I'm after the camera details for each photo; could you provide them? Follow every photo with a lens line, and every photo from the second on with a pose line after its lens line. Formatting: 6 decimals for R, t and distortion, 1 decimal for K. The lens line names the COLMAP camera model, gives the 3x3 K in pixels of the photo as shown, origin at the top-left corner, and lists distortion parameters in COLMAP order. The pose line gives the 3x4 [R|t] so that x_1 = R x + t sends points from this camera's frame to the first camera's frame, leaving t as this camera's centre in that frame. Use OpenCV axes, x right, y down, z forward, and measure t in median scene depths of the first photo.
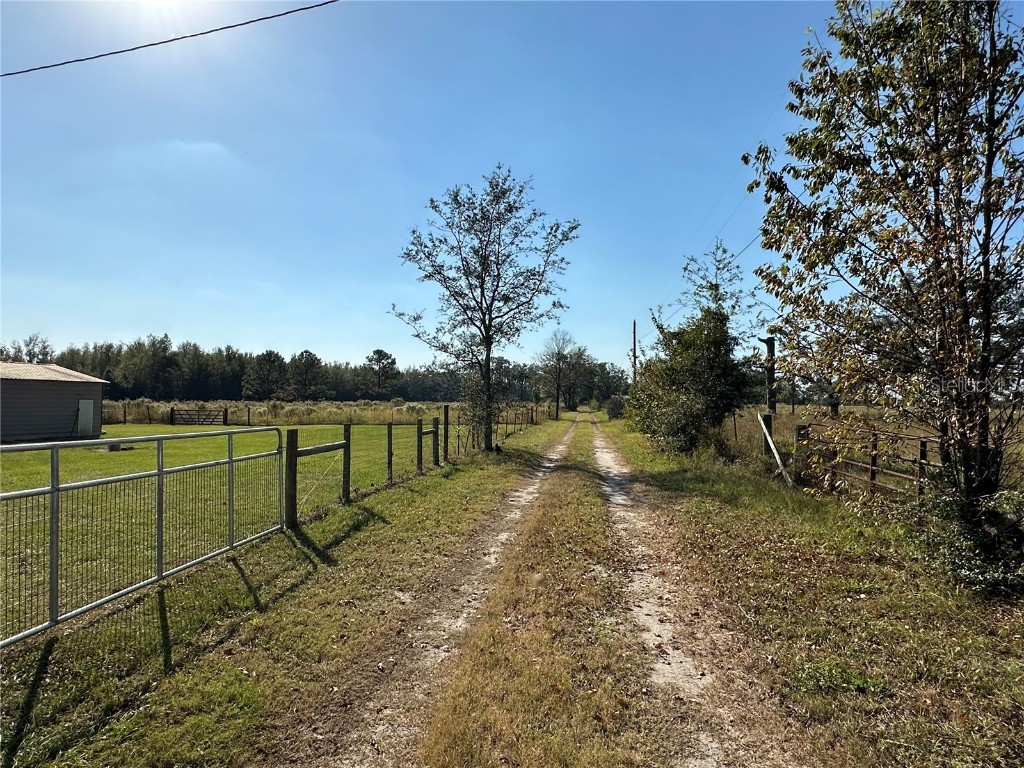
lens RADIAL K [[659.7, 0, 512.0], [0, 659.7, 384.0], [0, 0, 1]] dist [-0.000261, 0.000073]
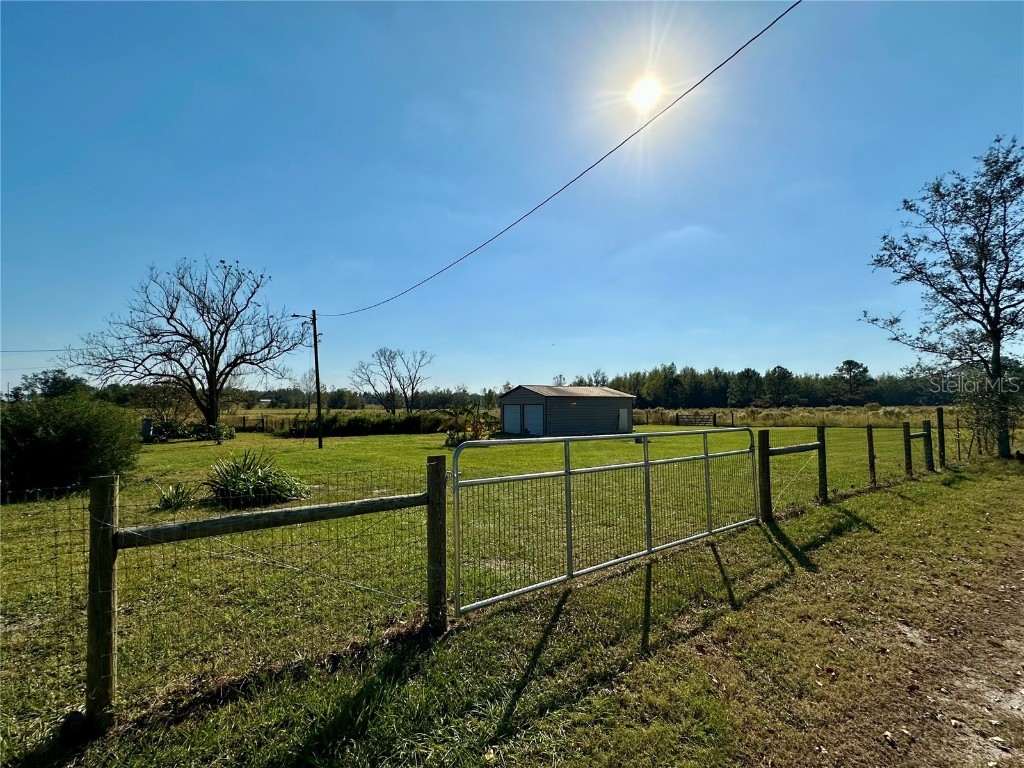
lens RADIAL K [[487.5, 0, 512.0], [0, 487.5, 384.0], [0, 0, 1]] dist [-0.001665, 0.000378]
pose [[0.691805, -0.051257, -0.720263, -0.023877], [0.033375, 0.998681, -0.039014, 0.006734], [0.721313, 0.002951, 0.692603, 0.093402]]
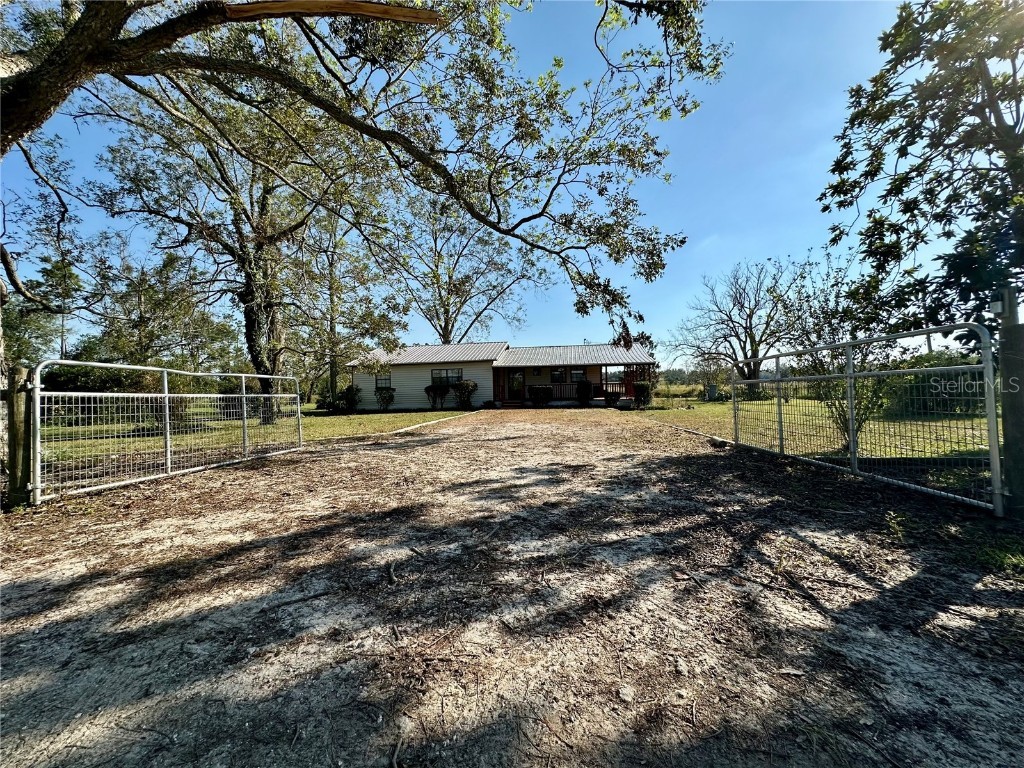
lens RADIAL K [[406.2, 0, 512.0], [0, 406.2, 384.0], [0, 0, 1]] dist [-0.003722, -0.000224]
pose [[-0.038324, -0.026173, -0.998923, -0.115519], [0.046519, 0.998526, -0.027947, 0.026149], [0.998182, -0.047540, -0.037050, -0.815977]]
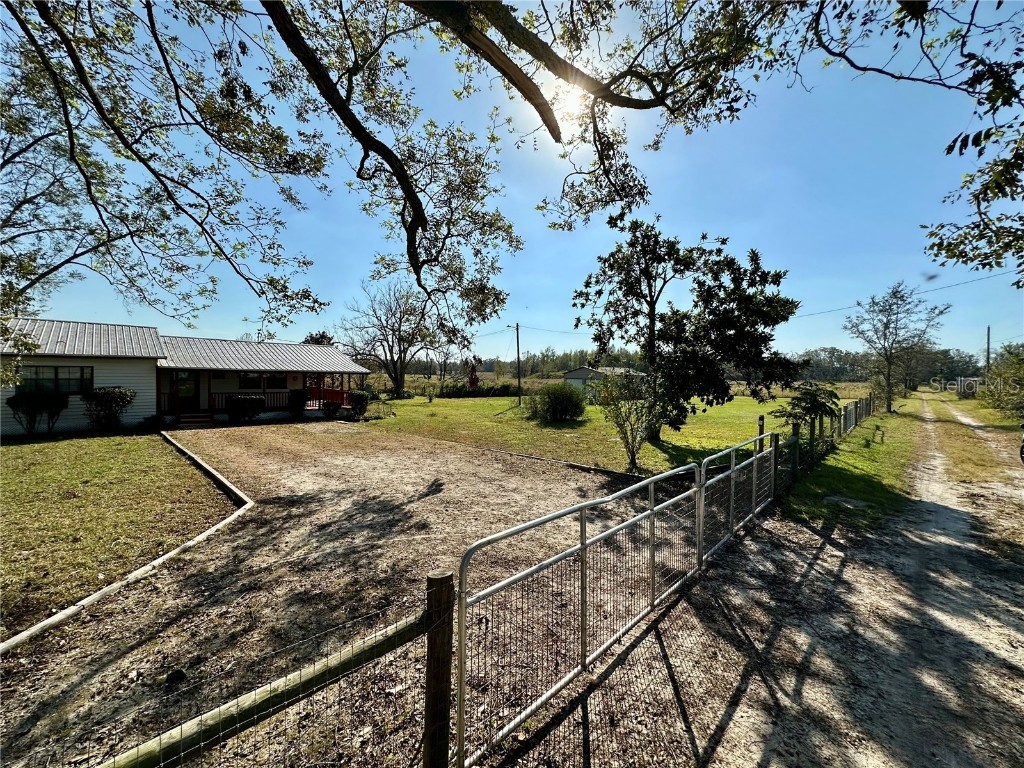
lens RADIAL K [[406.2, 0, 512.0], [0, 406.2, 384.0], [0, 0, 1]] dist [-0.003722, -0.000224]
pose [[0.776583, 0.017277, -0.629778, -0.228800], [0.006995, 0.999326, 0.036040, -0.074242], [0.629976, -0.032393, 0.775938, -1.195818]]
